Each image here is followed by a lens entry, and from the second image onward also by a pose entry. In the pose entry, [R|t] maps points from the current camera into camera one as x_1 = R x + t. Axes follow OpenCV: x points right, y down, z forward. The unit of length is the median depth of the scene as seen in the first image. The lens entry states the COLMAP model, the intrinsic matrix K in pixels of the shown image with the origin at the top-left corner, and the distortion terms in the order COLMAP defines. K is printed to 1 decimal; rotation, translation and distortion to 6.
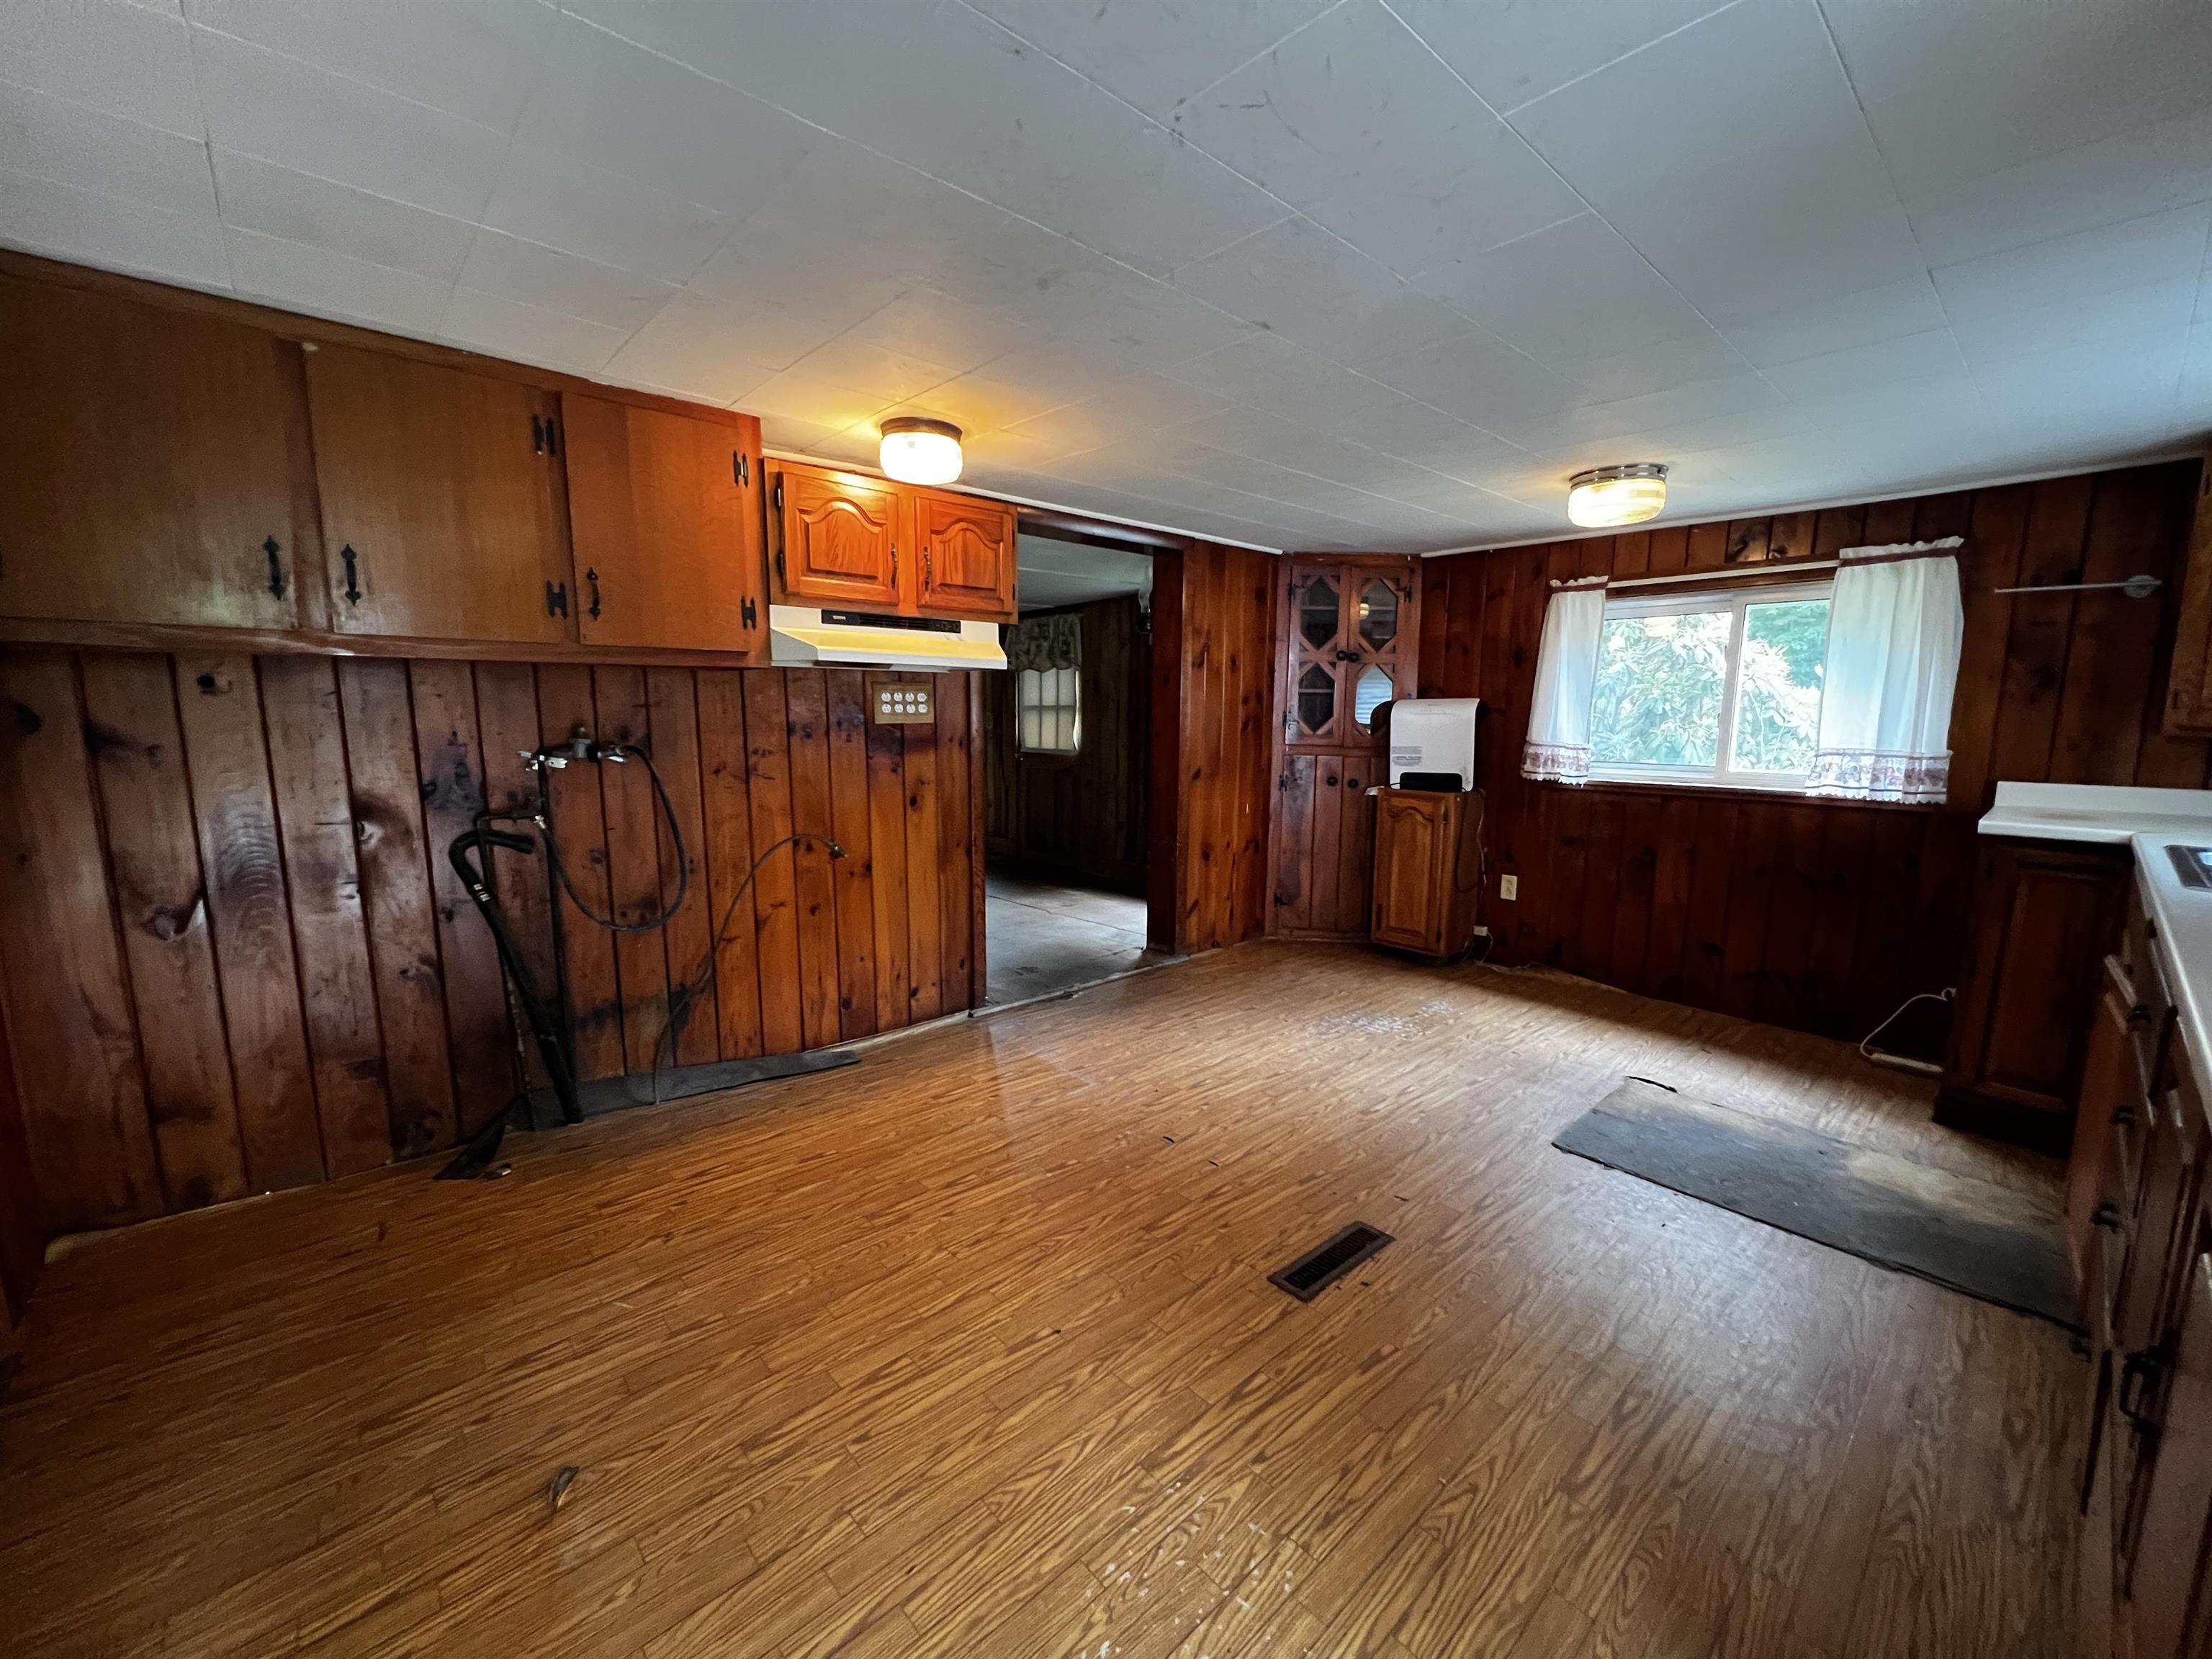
lens RADIAL K [[887.8, 0, 1103.7], [0, 887.8, 839.3], [0, 0, 1]] dist [-0.002407, -0.000122]
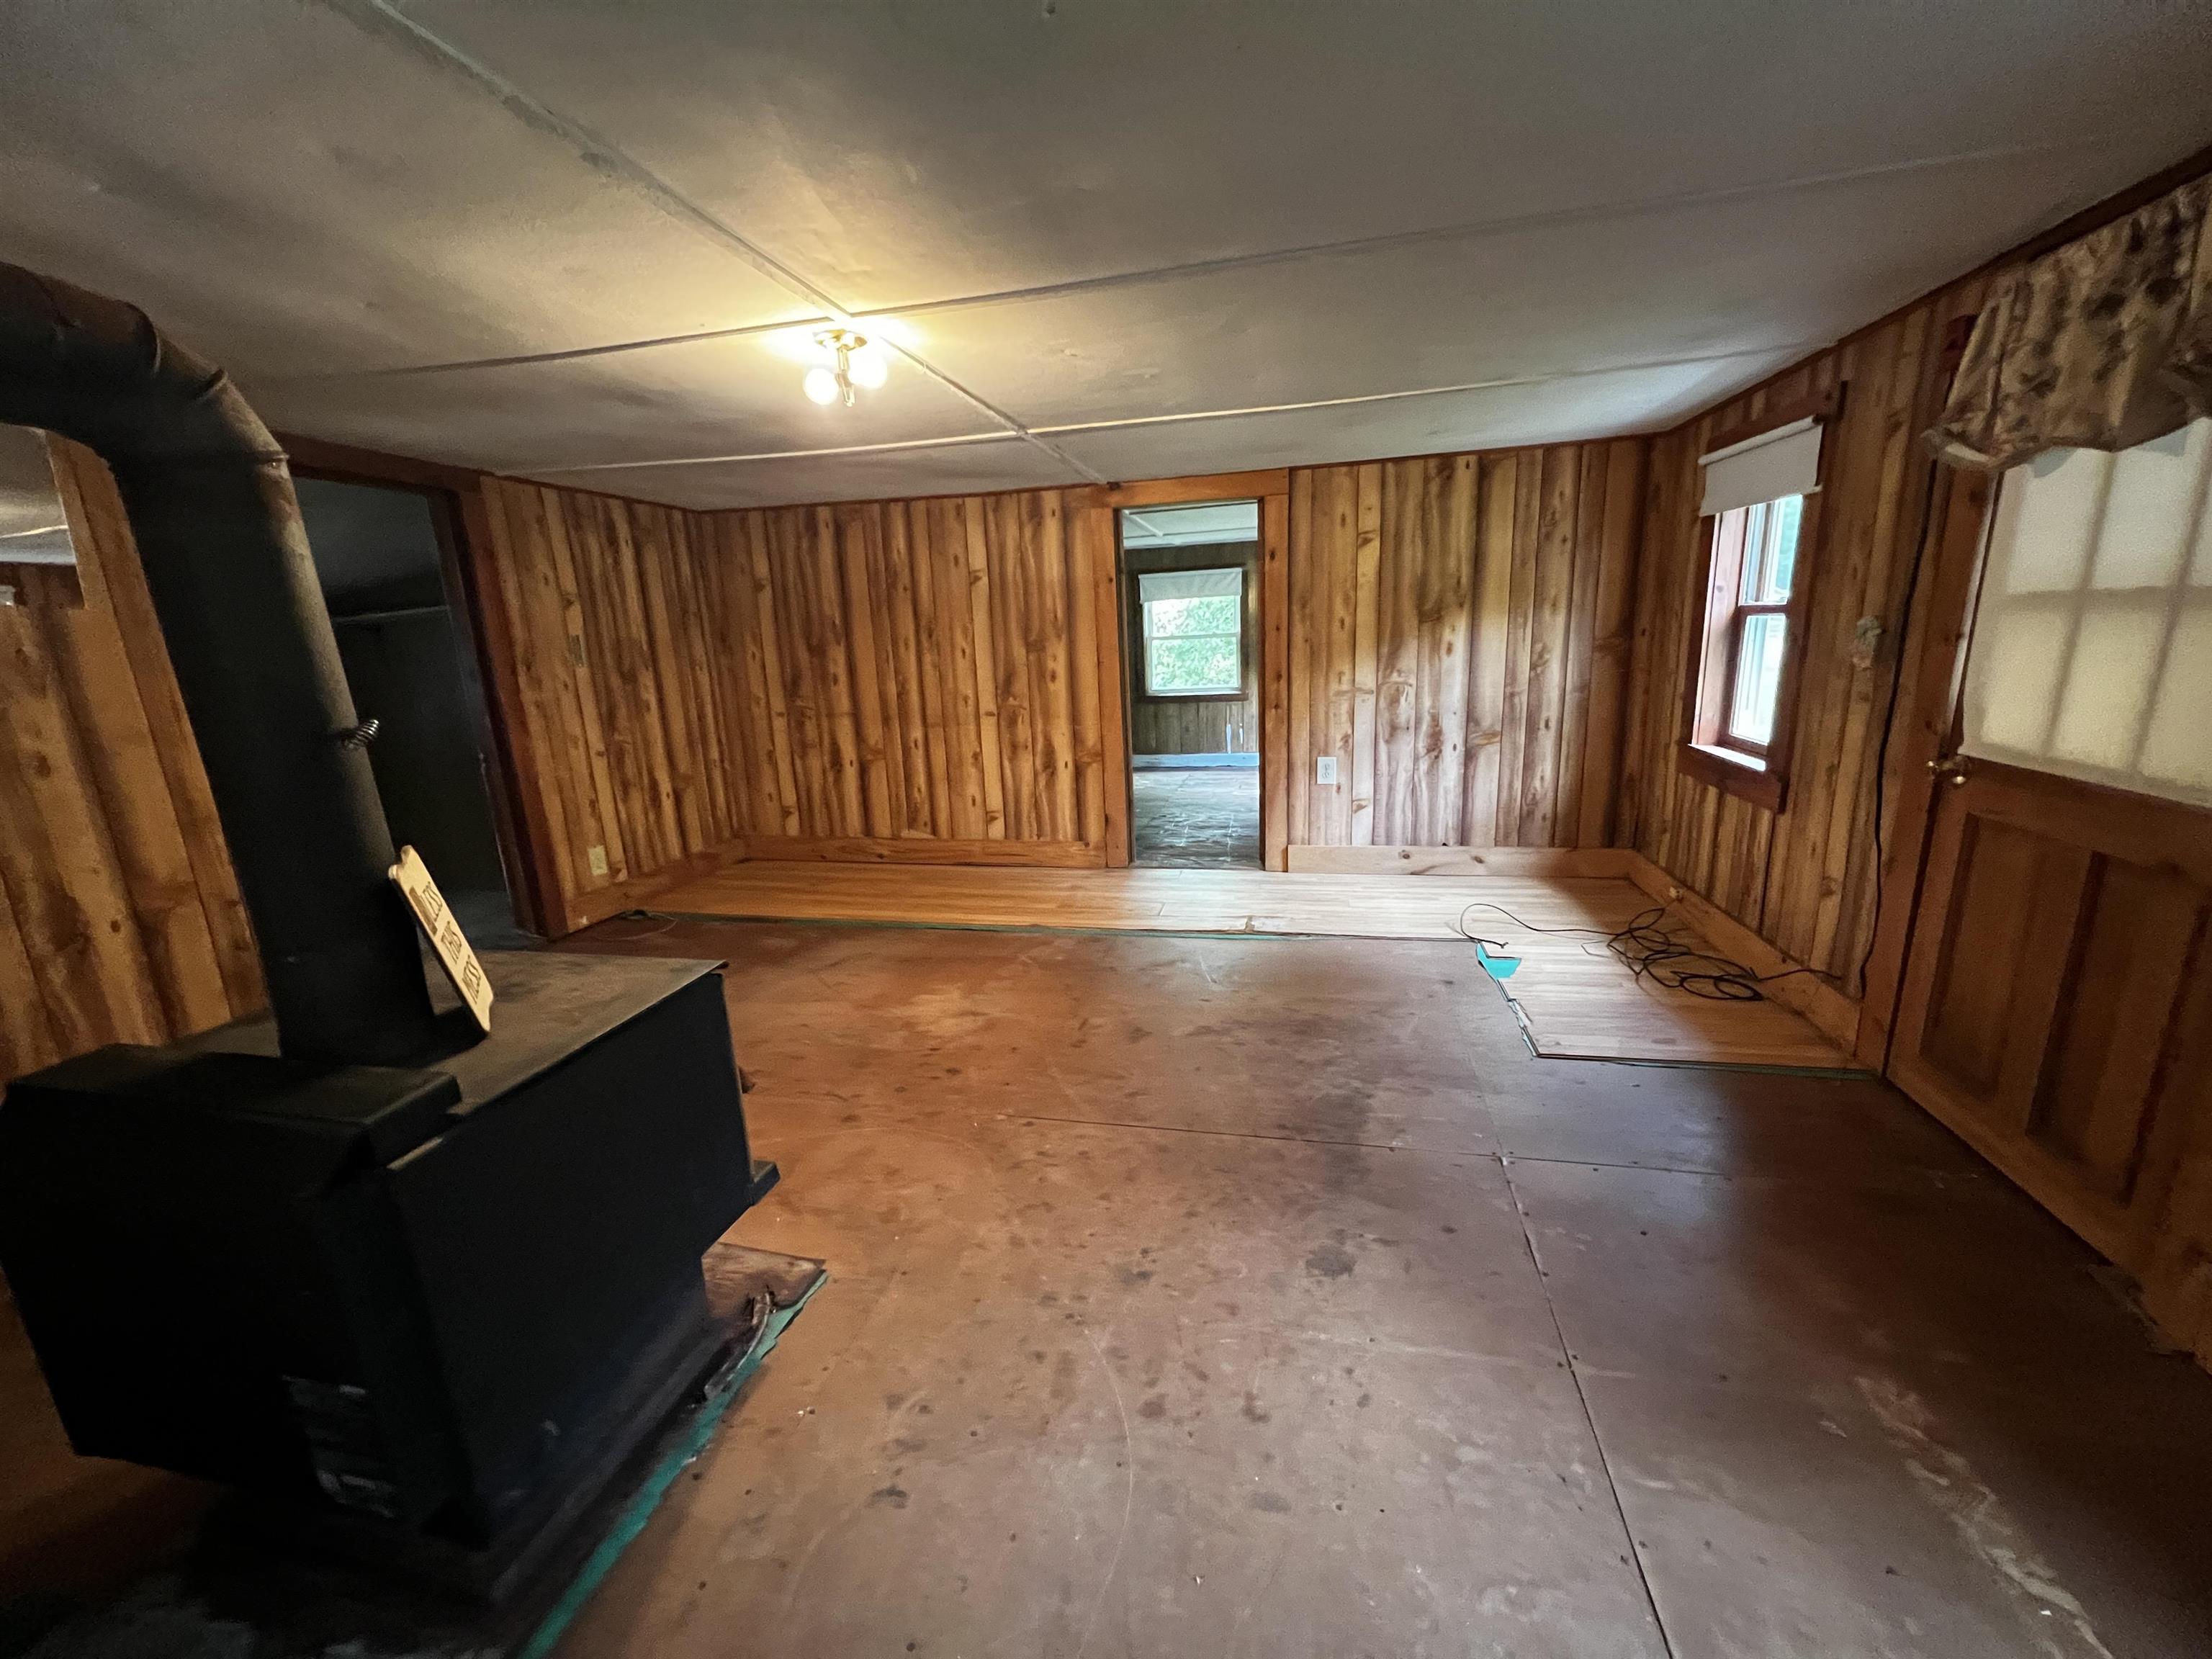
lens RADIAL K [[887.8, 0, 1103.7], [0, 887.8, 839.3], [0, 0, 1]] dist [-0.002407, -0.000122]
pose [[0.574442, 0.161505, -0.802454, -0.036793], [-0.068247, 0.986378, 0.149667, -0.215591], [0.815695, -0.031210, 0.577639, 1.356574]]
